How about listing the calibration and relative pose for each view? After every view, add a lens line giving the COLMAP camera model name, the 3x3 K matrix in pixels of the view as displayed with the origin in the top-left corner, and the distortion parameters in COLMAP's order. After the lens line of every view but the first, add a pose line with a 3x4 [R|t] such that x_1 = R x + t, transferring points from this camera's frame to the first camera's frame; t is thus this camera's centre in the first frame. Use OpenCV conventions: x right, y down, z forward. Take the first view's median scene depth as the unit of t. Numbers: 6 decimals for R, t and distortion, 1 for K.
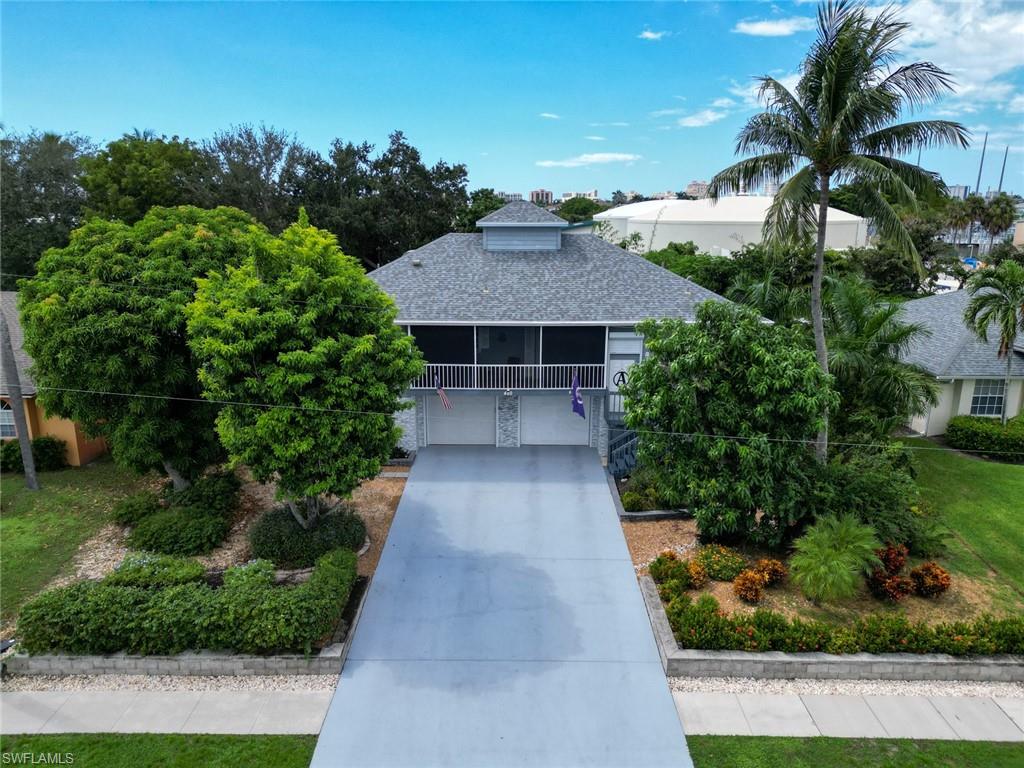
lens RADIAL K [[719.8, 0, 511.4], [0, 719.8, 383.2], [0, 0, 1]] dist [0.057609, -0.043080]
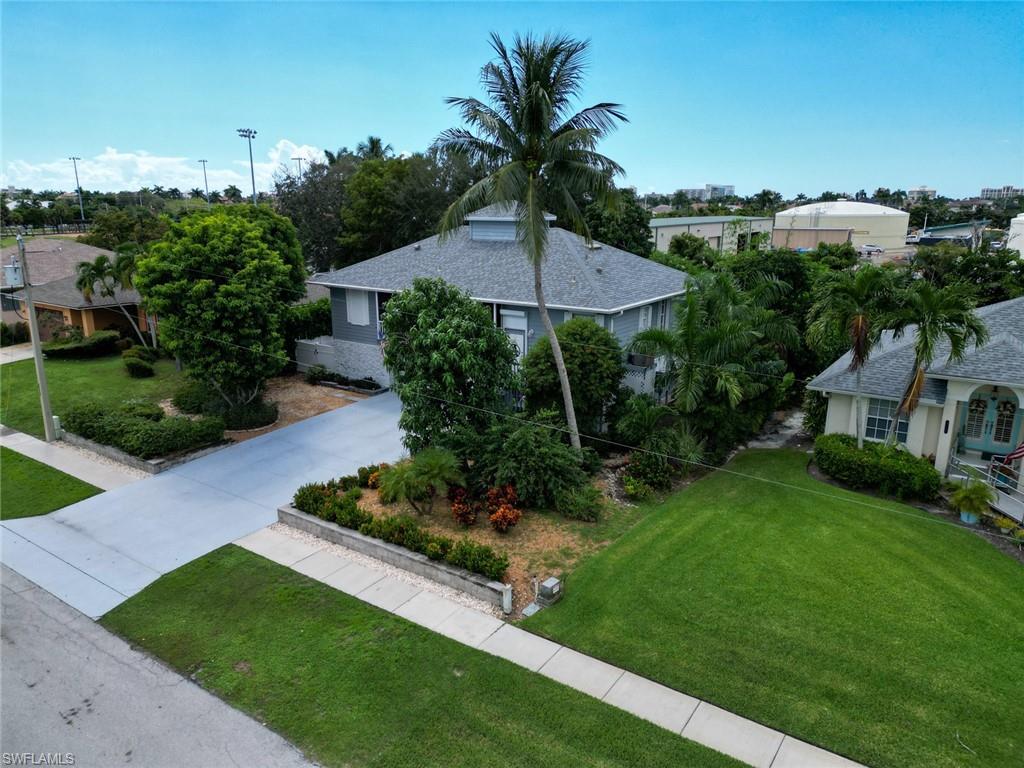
lens RADIAL K [[719.8, 0, 510.9], [0, 719.8, 386.9], [0, 0, 1]] dist [0.057609, -0.043080]
pose [[0.820759, 0.137768, -0.554413, 0.861028], [-0.136214, 0.989689, 0.044279, 0.002199], [0.554797, 0.039177, 0.831063, 0.017536]]
